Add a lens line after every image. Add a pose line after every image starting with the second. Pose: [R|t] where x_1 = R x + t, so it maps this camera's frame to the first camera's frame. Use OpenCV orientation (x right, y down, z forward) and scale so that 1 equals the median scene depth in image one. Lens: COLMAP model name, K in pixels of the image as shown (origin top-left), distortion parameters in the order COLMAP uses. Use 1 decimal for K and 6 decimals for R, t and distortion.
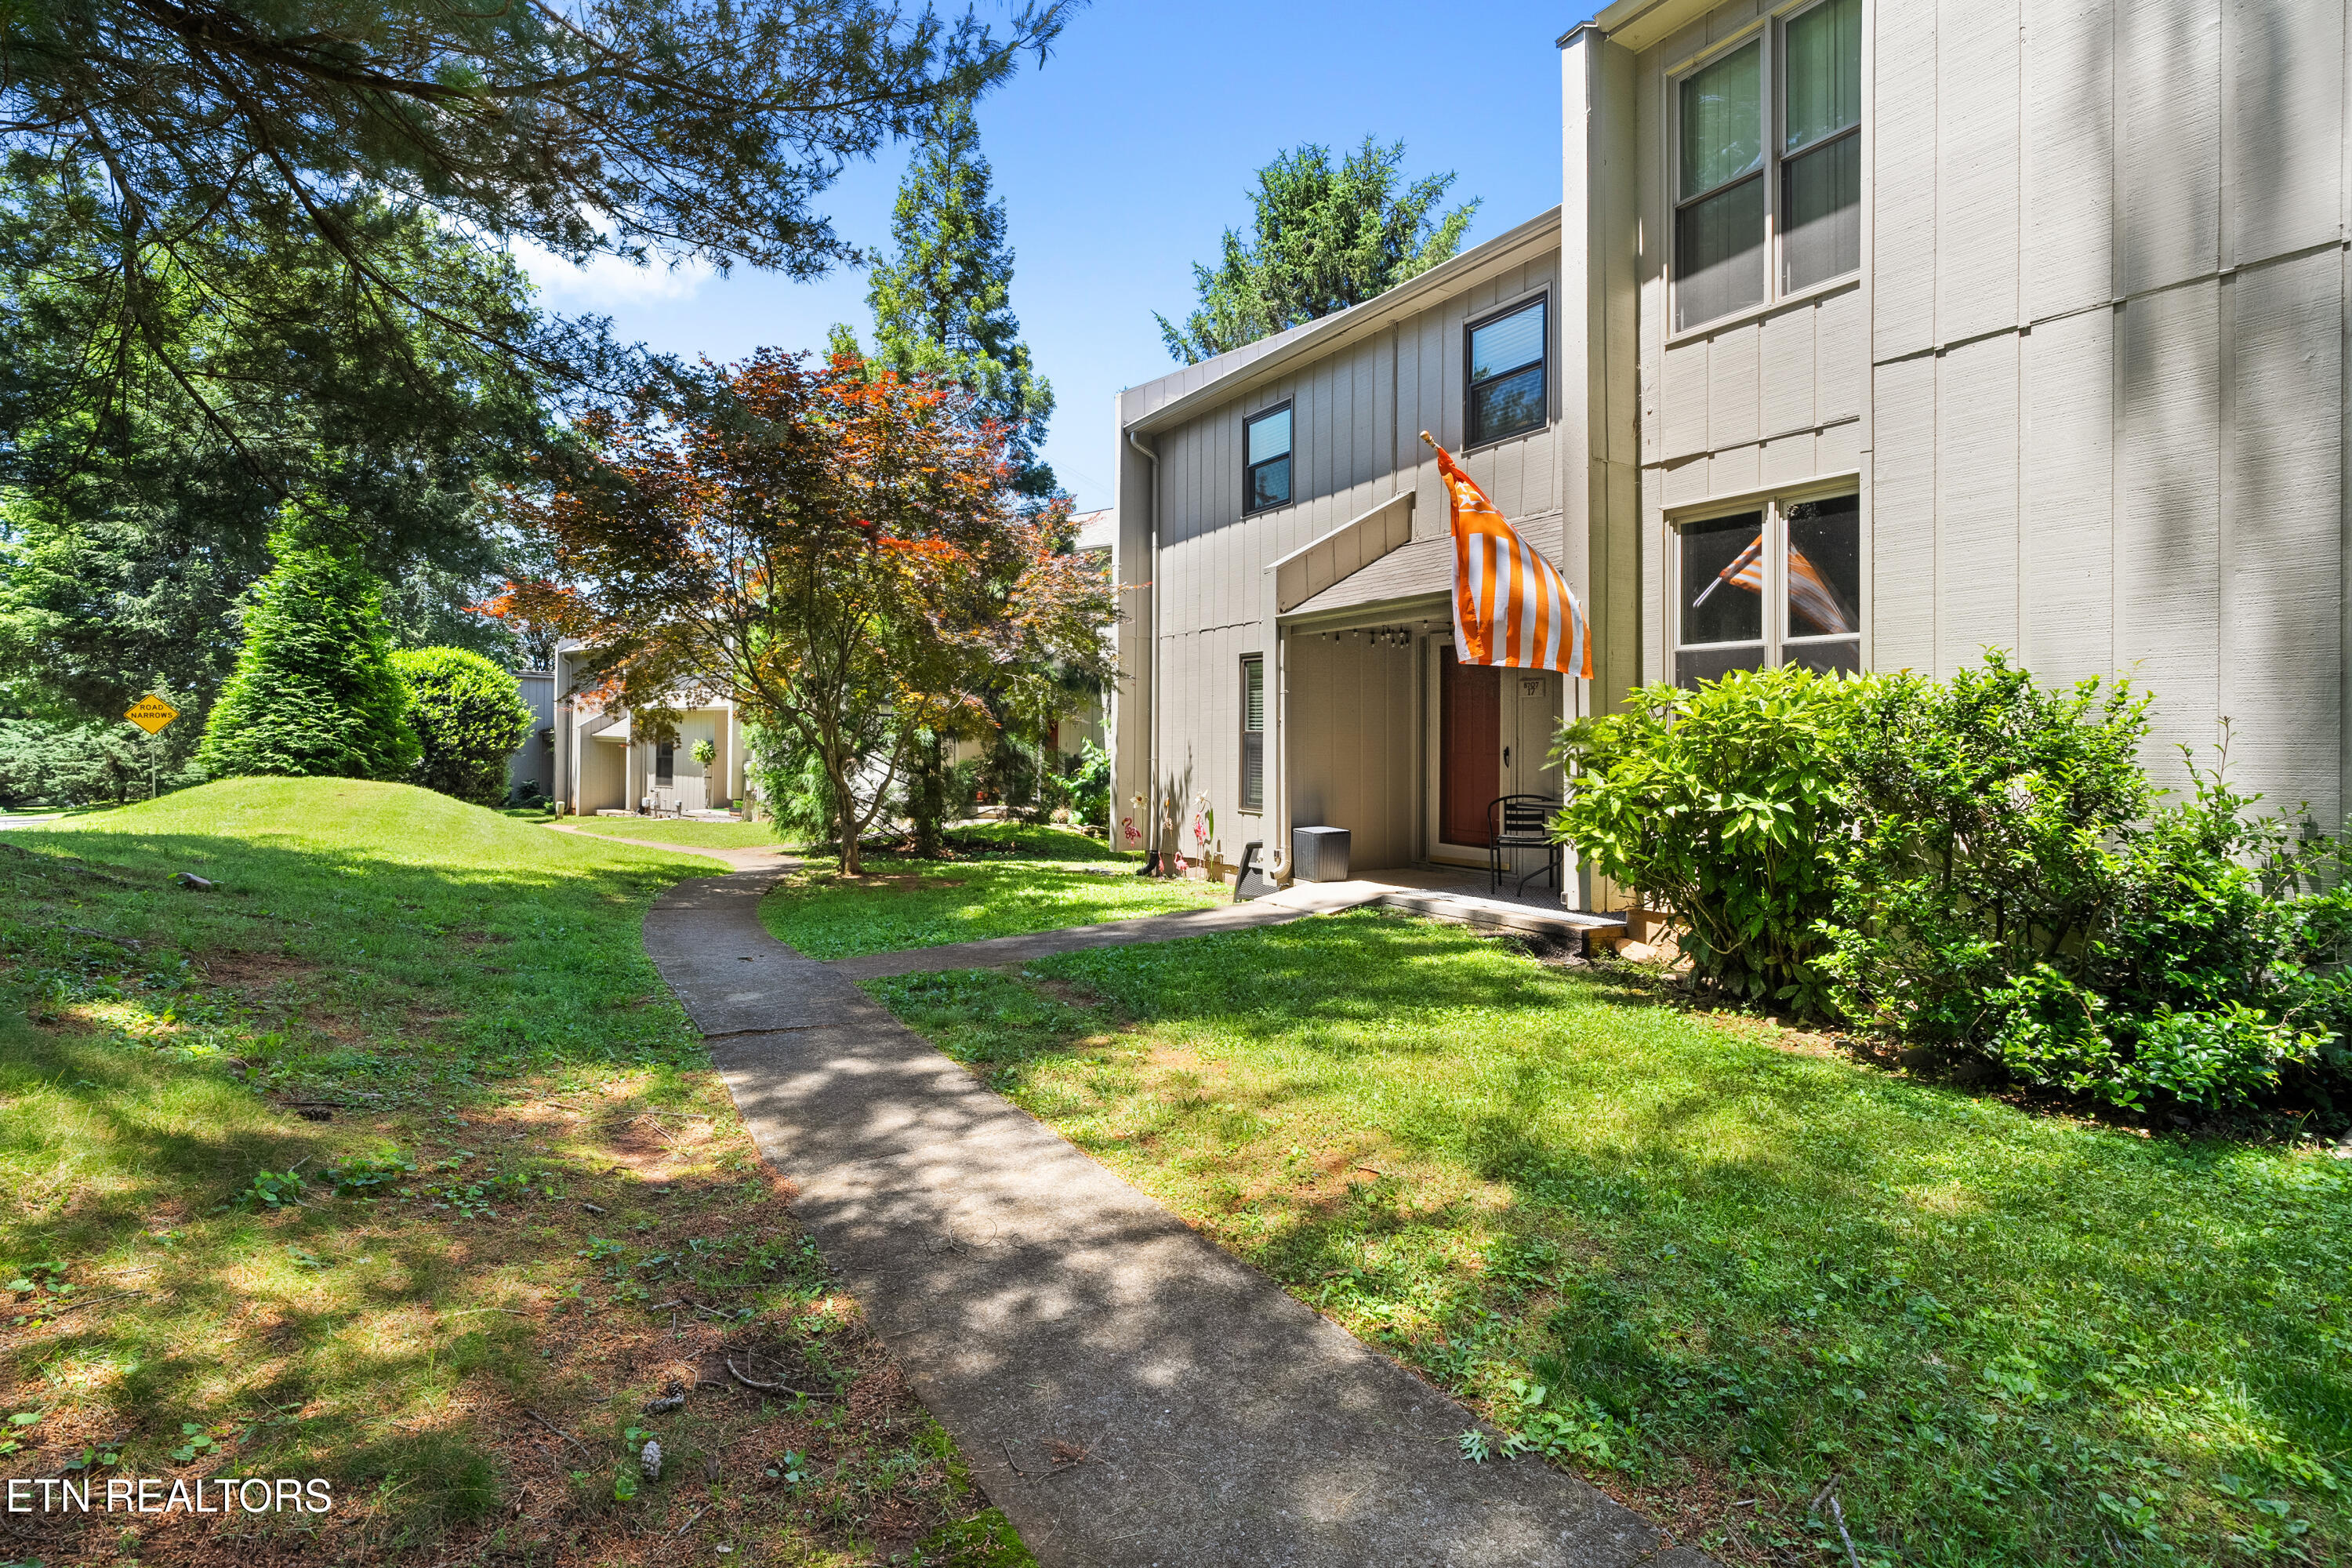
lens RADIAL K [[1098.6, 0, 1174.1], [0, 1098.6, 739.3], [0, 0, 1]] dist [-0.002492, 0.000157]
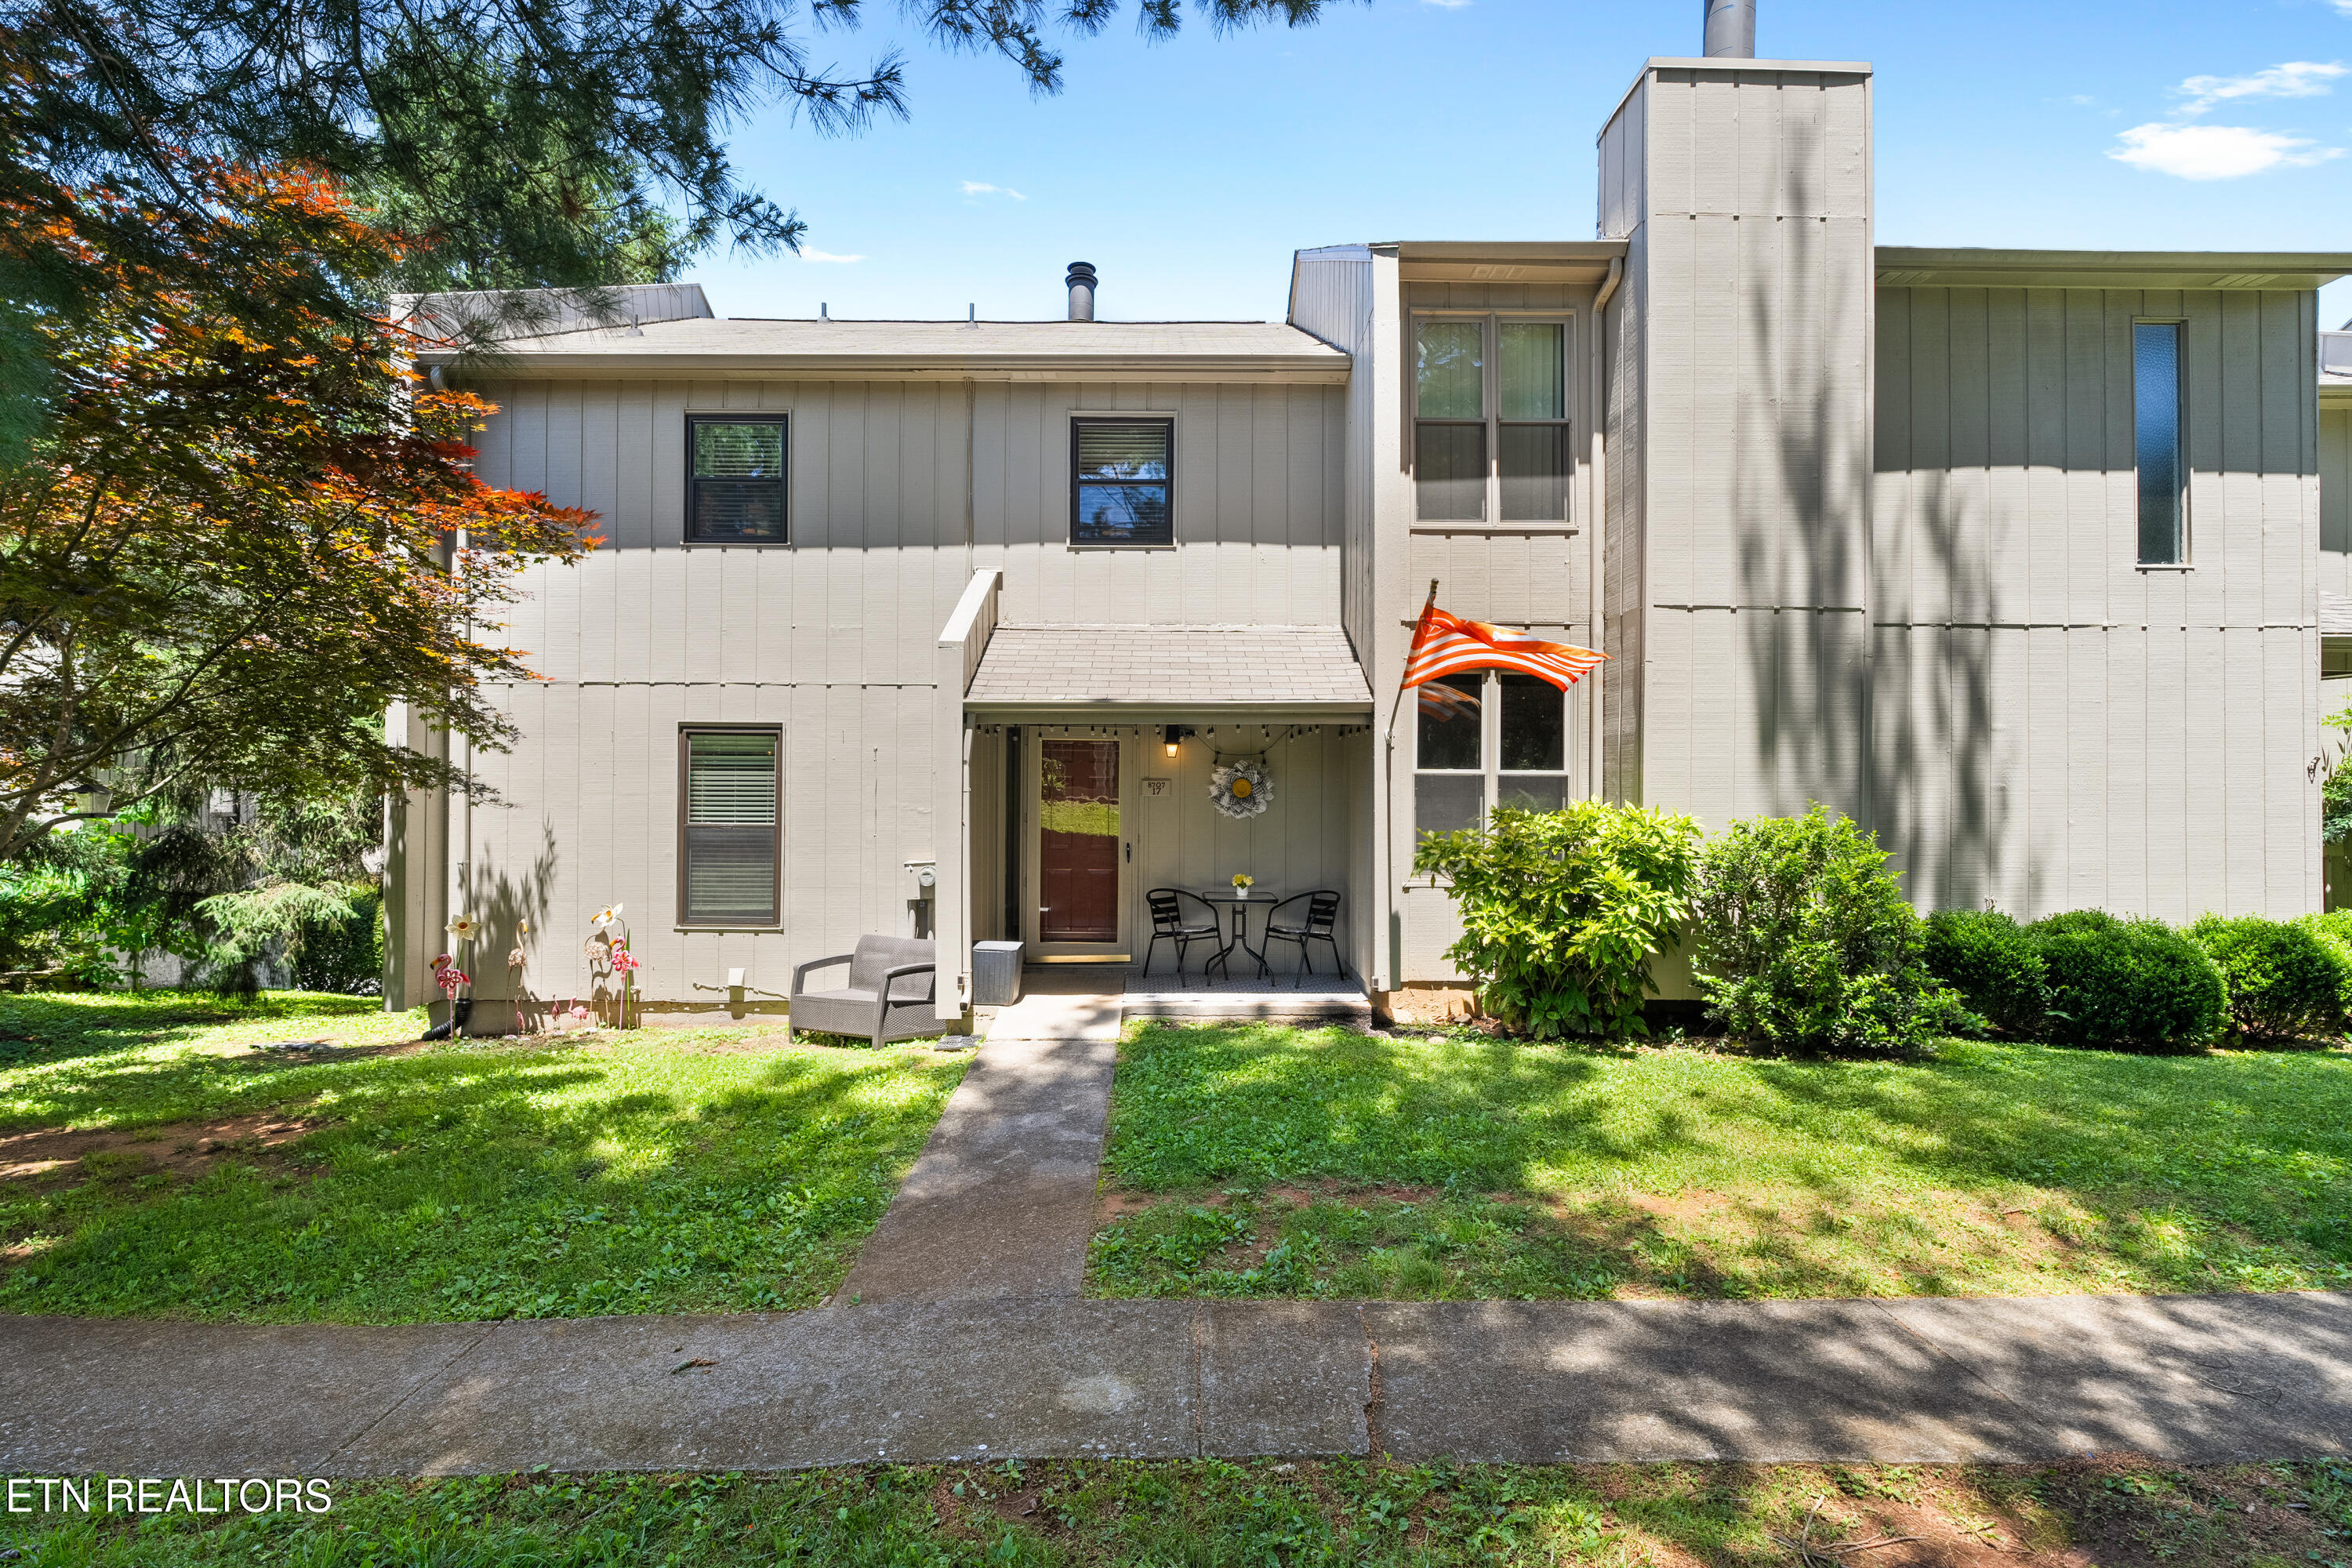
lens RADIAL K [[1072.8, 0, 1176.0], [0, 1072.8, 784.0], [0, 0, 1]] dist [-0.007385, 0.001325]
pose [[0.520519, 0.010767, 0.853782, -0.726692], [-0.006915, 0.999941, -0.008394, -0.056683], [-0.853822, -0.001535, 0.520562, 0.590155]]
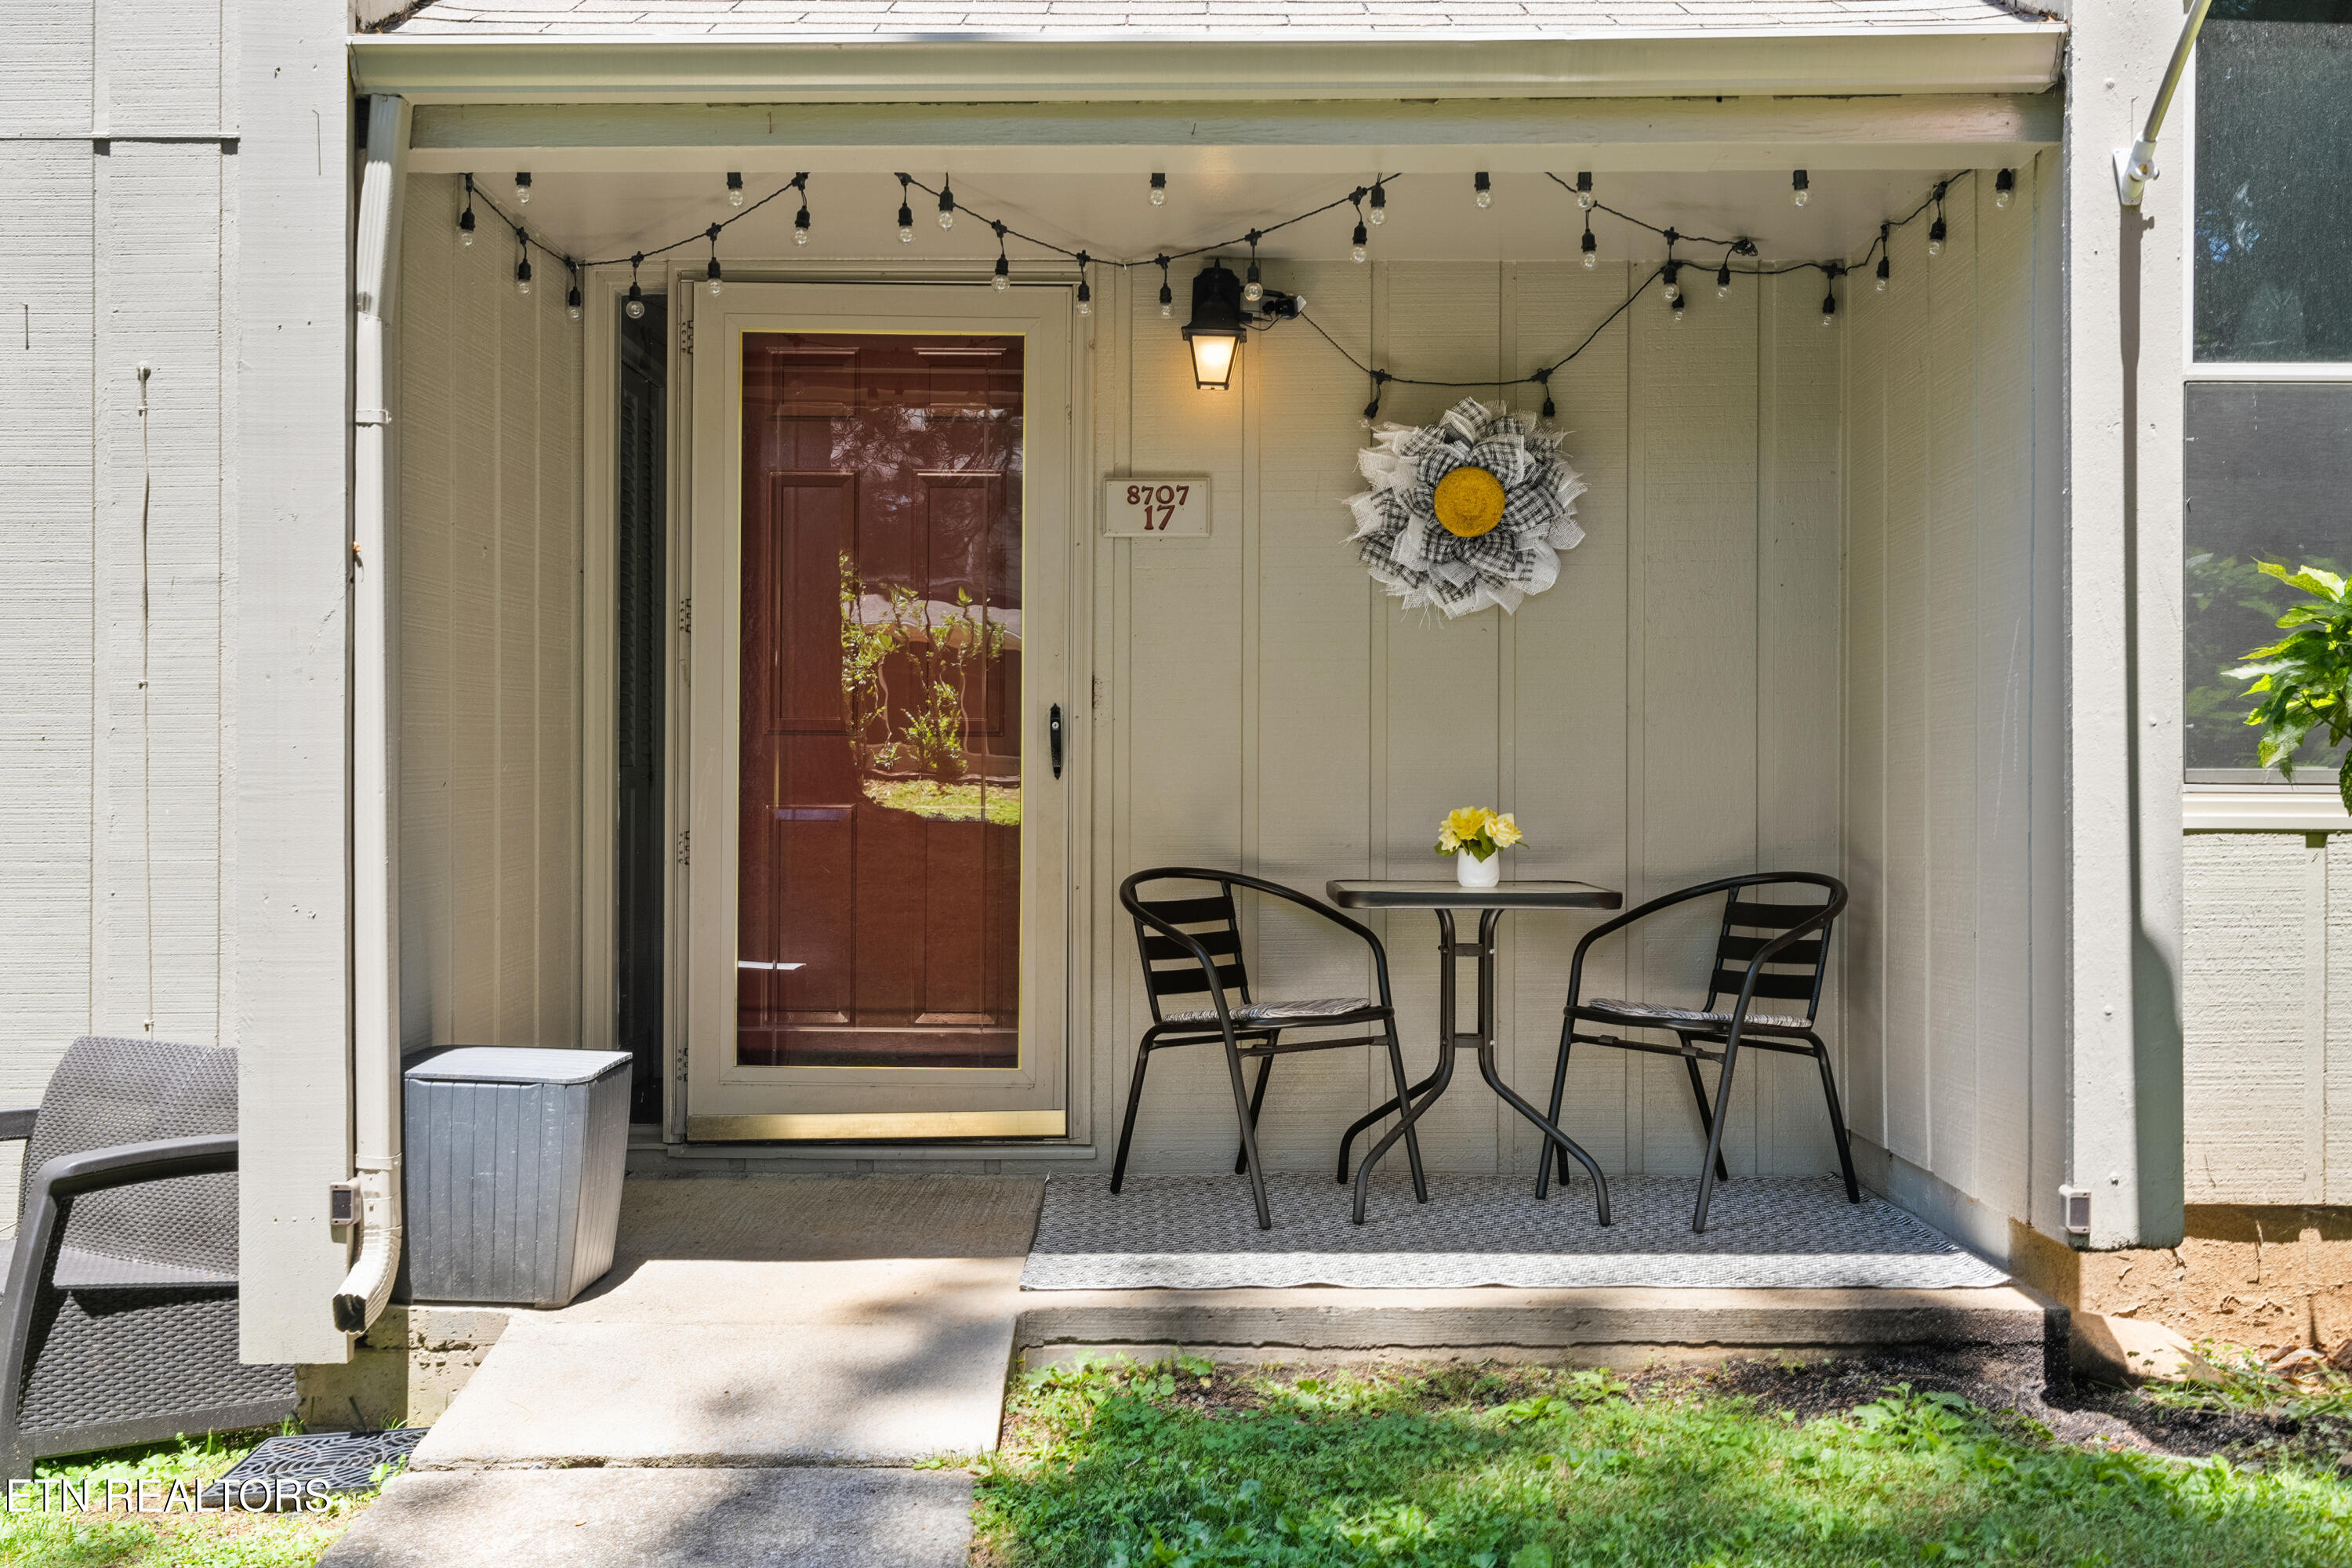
lens RADIAL K [[2362.5, 0, 1176.0], [0, 2362.5, 784.0], [0, 0, 1]] dist [0.003160, 0.000092]
pose [[0.532951, 0.005229, 0.846130, -0.270067], [-0.003123, 0.999986, -0.004213, 0.038289], [-0.846141, -0.000397, 0.532960, 0.875745]]
